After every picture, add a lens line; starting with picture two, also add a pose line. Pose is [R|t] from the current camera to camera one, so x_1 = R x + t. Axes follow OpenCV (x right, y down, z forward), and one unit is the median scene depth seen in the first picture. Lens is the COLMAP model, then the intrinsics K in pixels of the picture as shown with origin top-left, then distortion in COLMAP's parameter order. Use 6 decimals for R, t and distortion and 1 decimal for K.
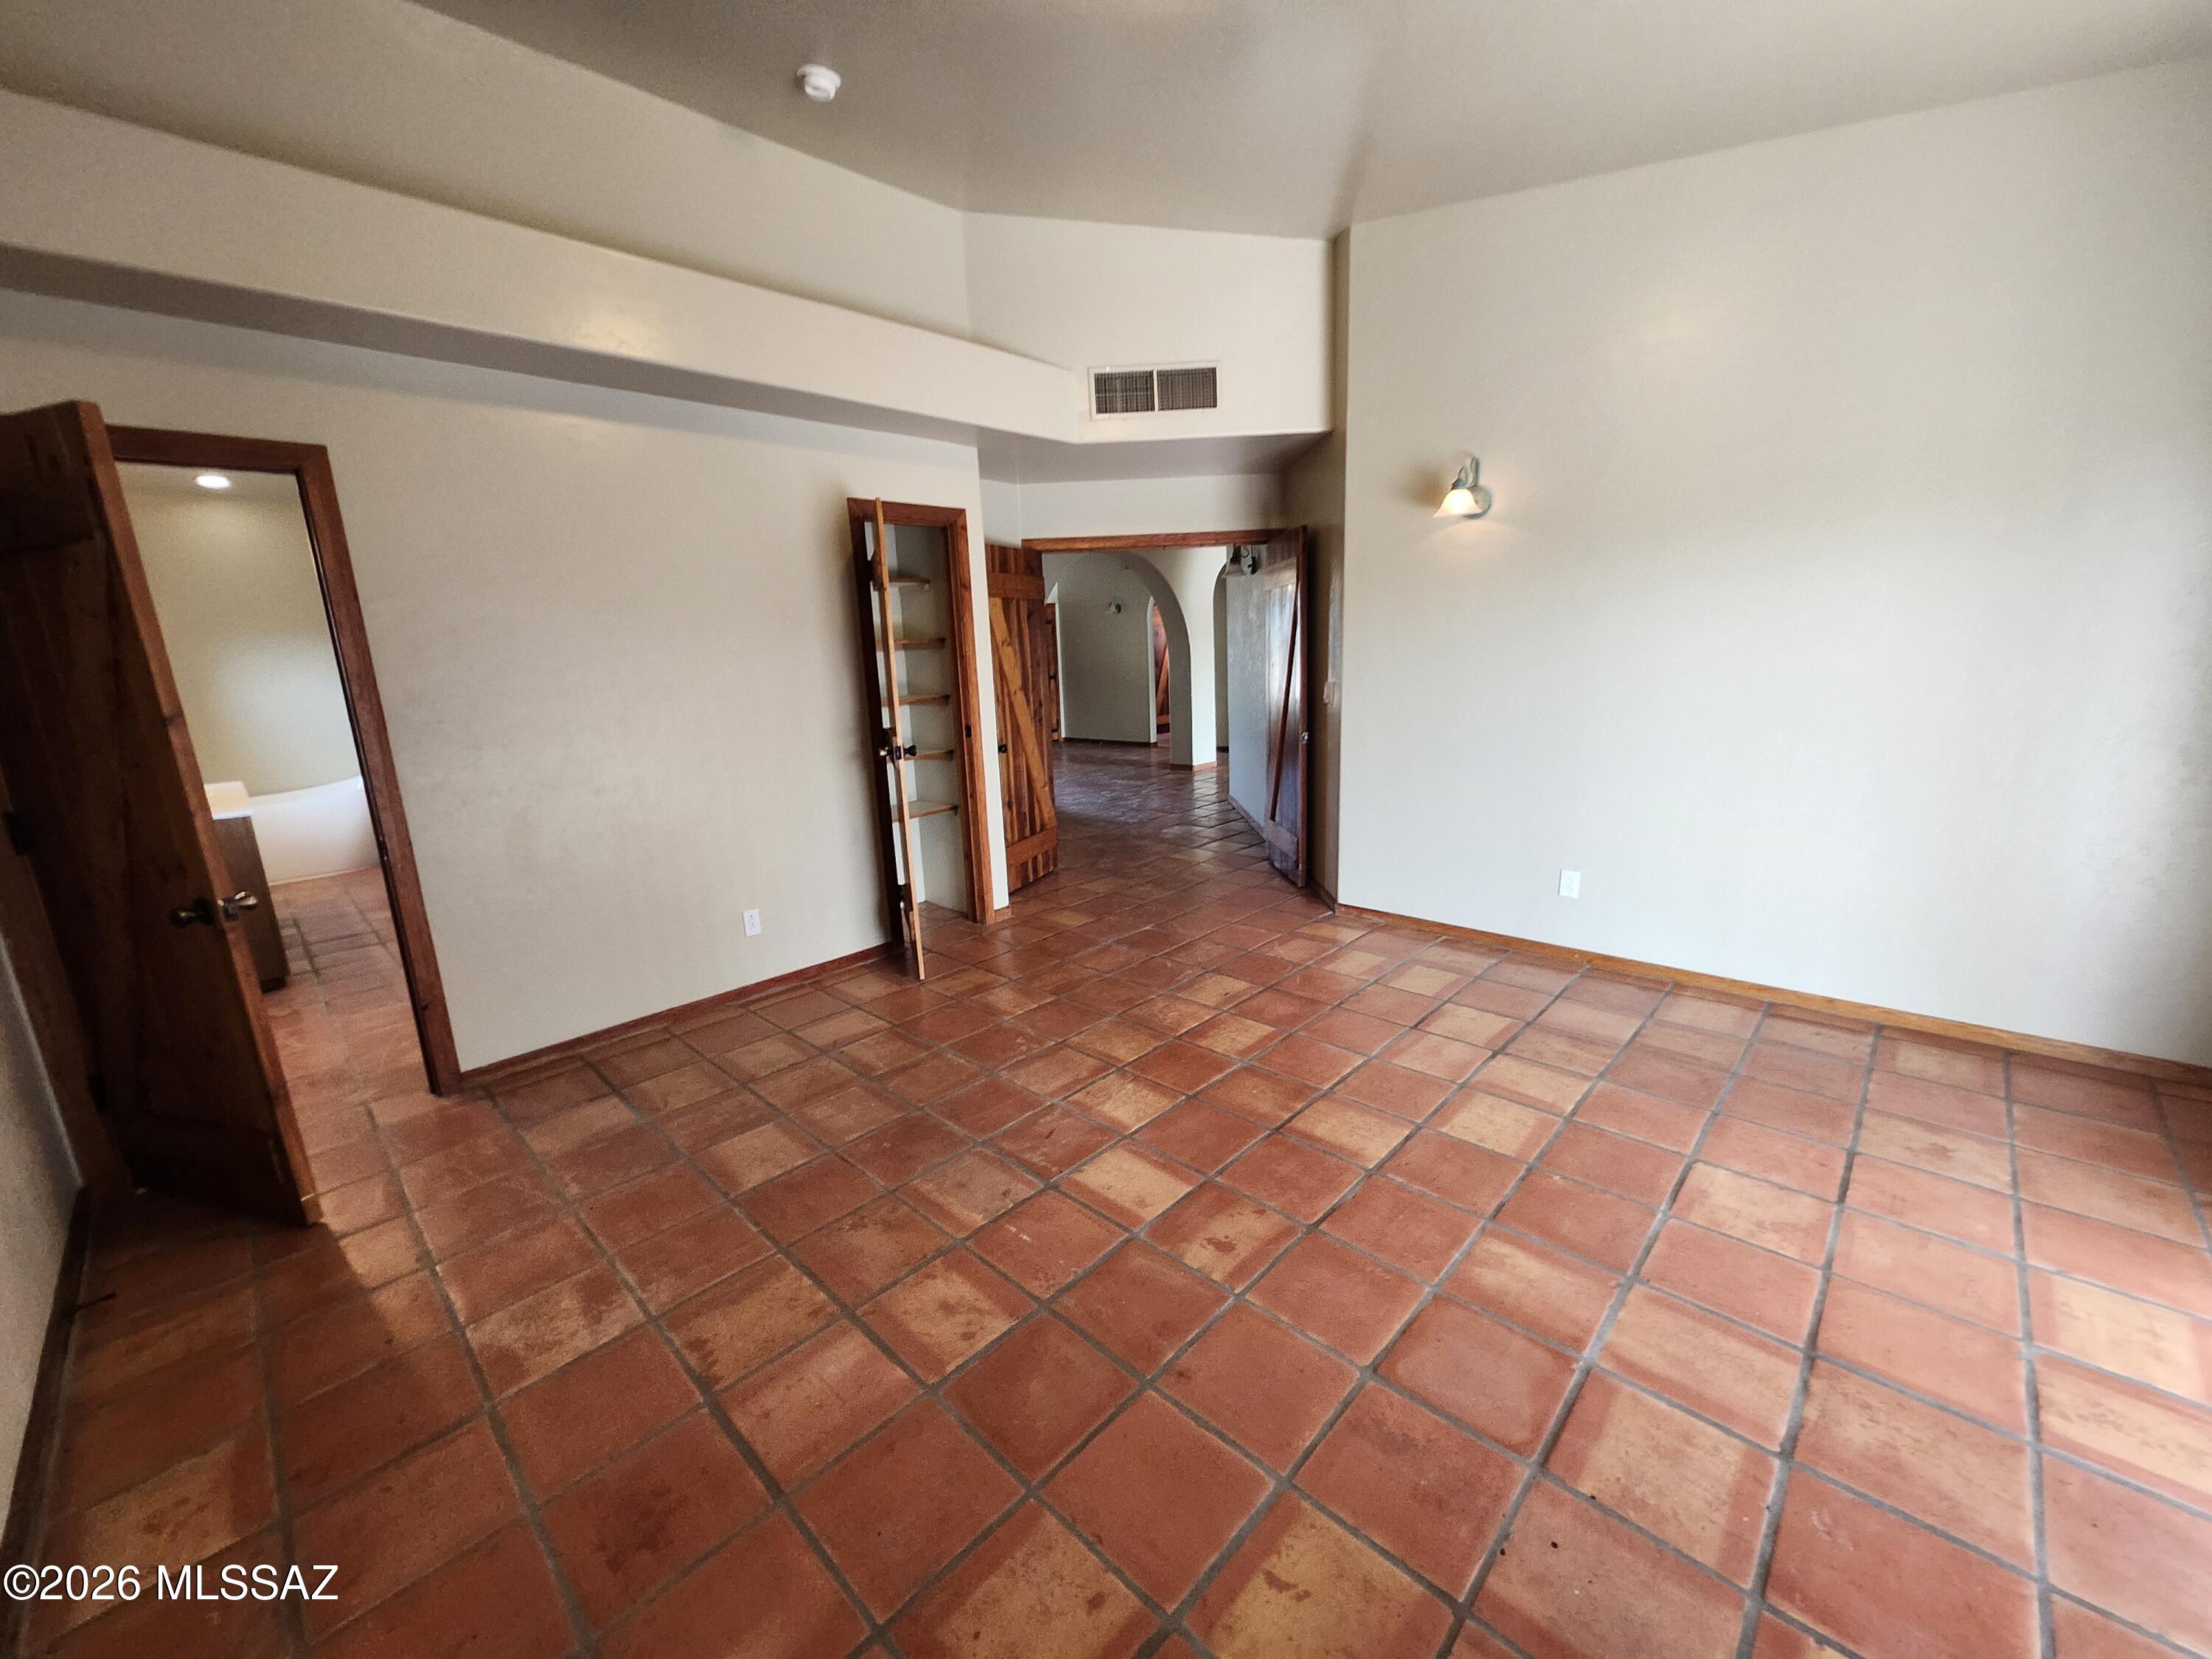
lens RADIAL K [[868.8, 0, 1105.0], [0, 868.8, 833.1], [0, 0, 1]] dist [0.000246, -0.000275]
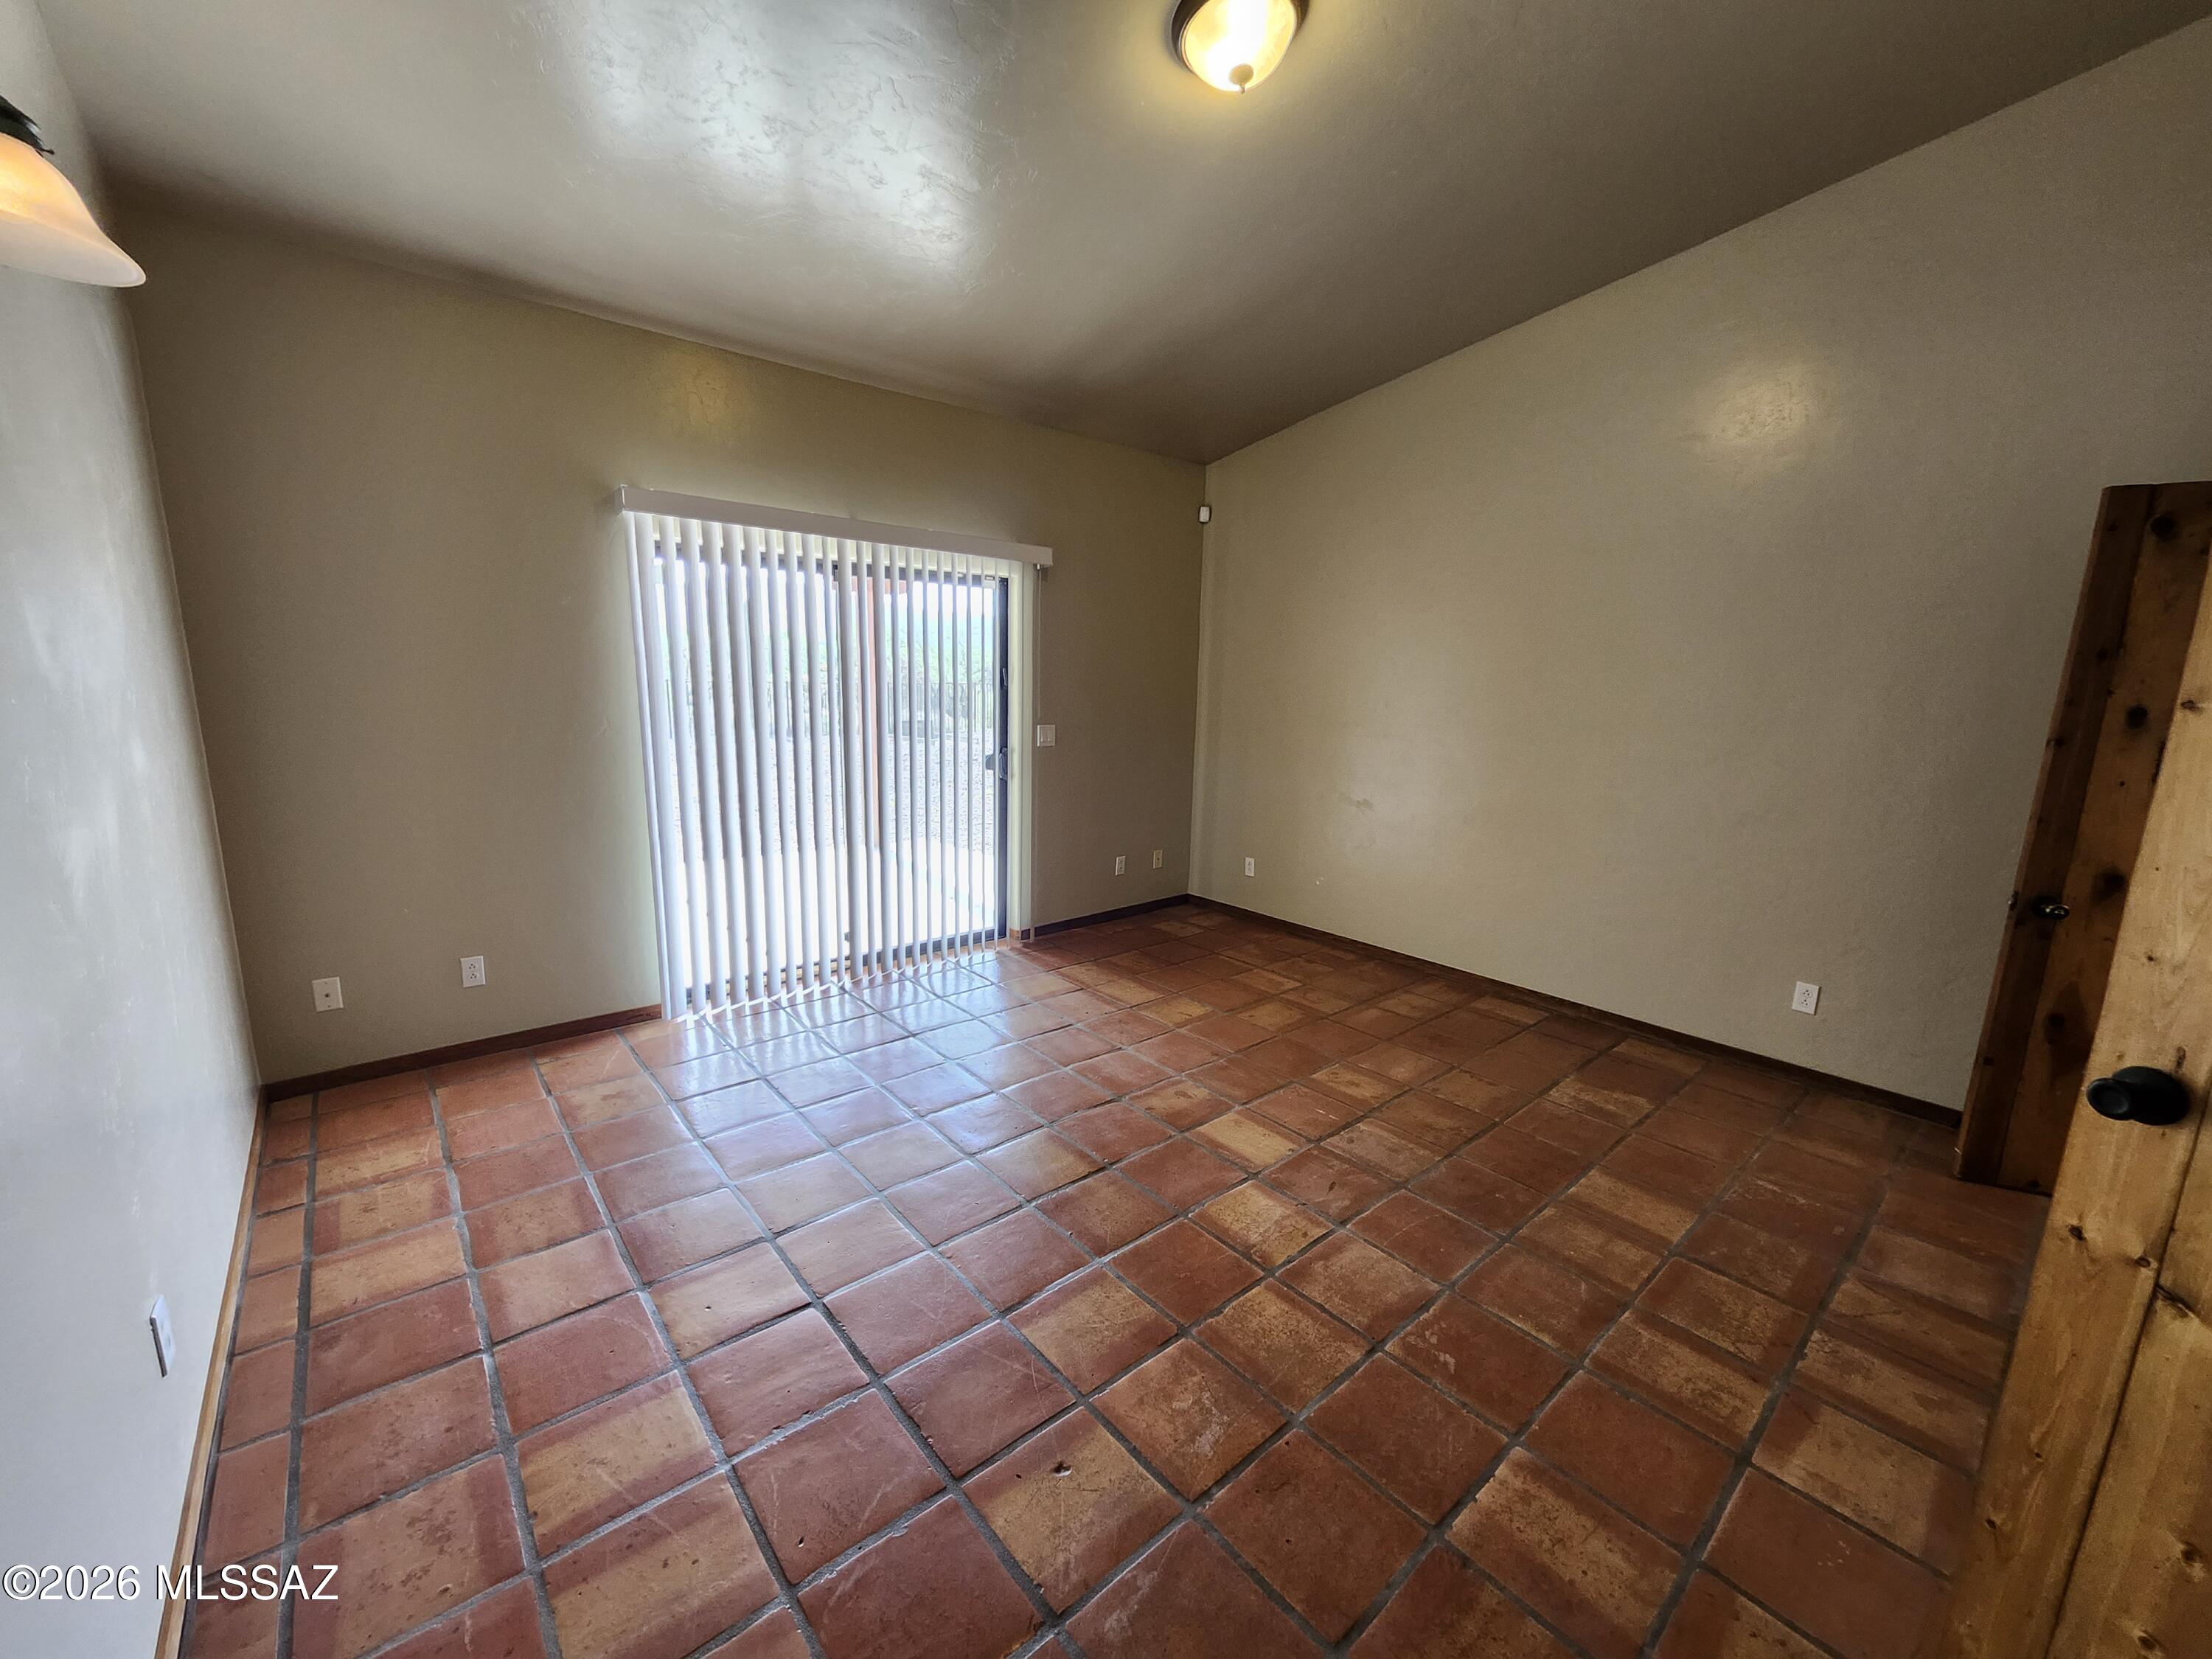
lens RADIAL K [[868.8, 0, 1104.4], [0, 868.8, 840.5], [0, 0, 1]] dist [0.000246, -0.000275]
pose [[-0.995020, 0.001893, 0.099655, 0.096662], [0.040353, 0.921865, 0.385403, -0.412585], [-0.091139, 0.387505, -0.917351, 1.794607]]
